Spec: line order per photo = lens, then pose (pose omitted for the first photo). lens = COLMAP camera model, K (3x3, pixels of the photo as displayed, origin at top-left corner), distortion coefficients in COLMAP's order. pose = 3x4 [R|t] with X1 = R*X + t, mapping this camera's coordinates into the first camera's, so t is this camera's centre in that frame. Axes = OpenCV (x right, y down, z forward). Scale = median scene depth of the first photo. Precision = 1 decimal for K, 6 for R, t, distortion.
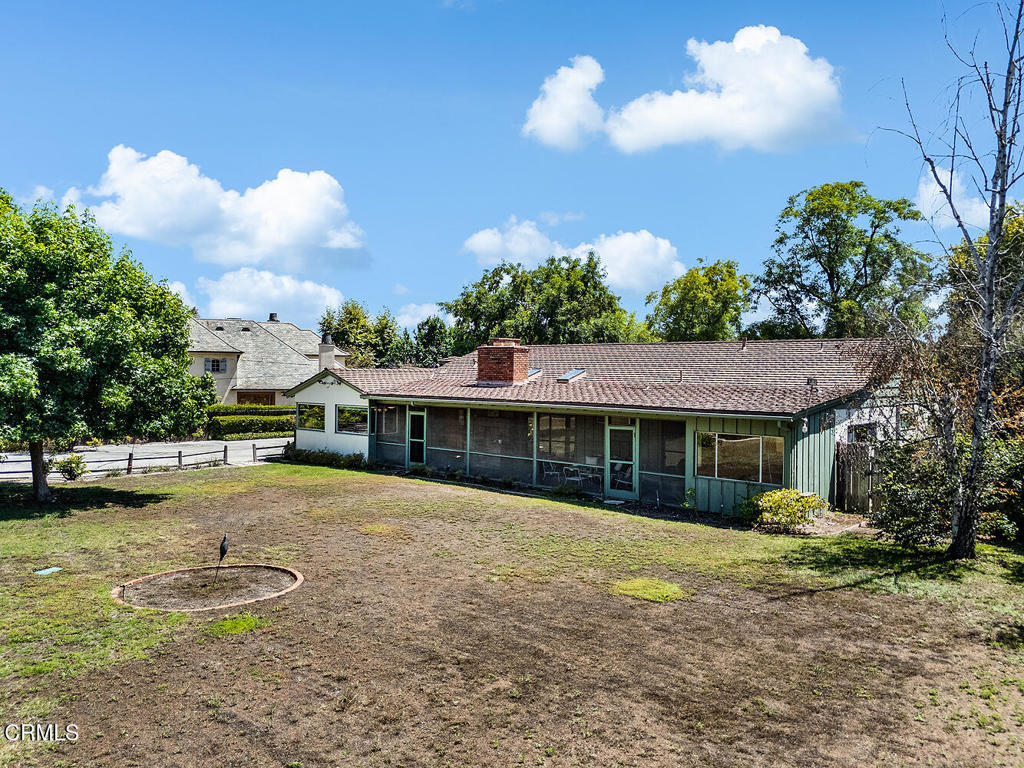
lens RADIAL K [[763.8, 0, 512.0], [0, 763.8, 384.0], [0, 0, 1]] dist [0.043264, -0.044822]
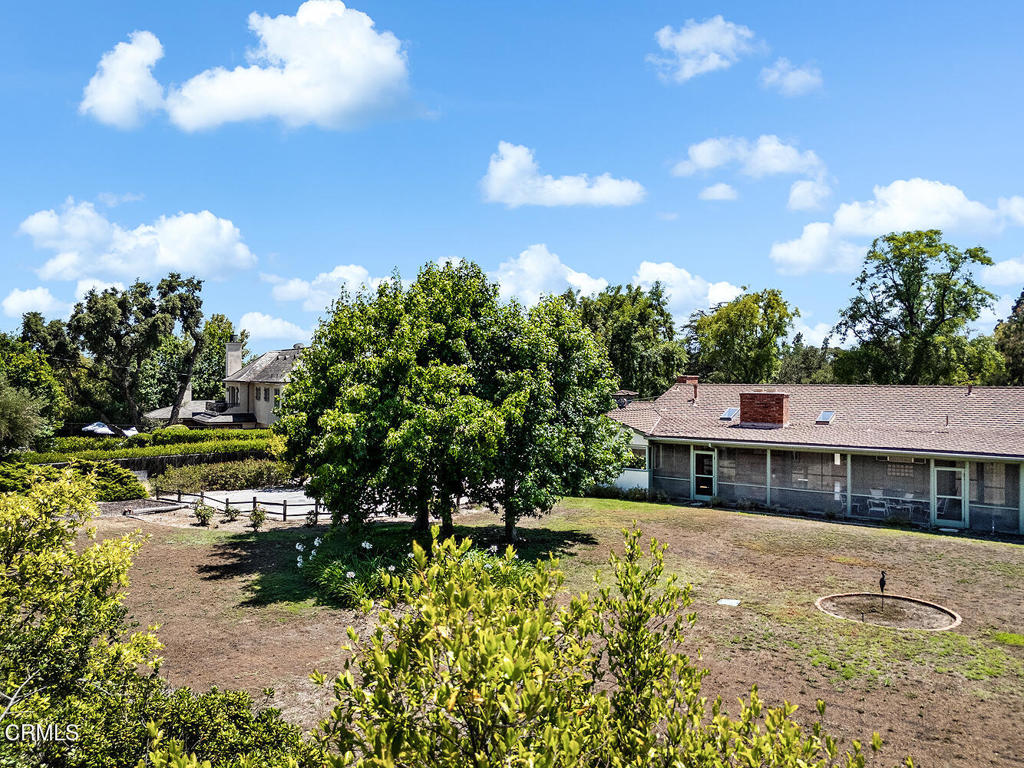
lens RADIAL K [[763.8, 0, 512.0], [0, 763.8, 384.0], [0, 0, 1]] dist [0.043264, -0.044822]
pose [[0.995209, -0.008173, 0.097426, -0.522502], [0.008846, 0.999940, -0.006478, -0.060111], [-0.097367, 0.007309, 0.995222, -0.129703]]
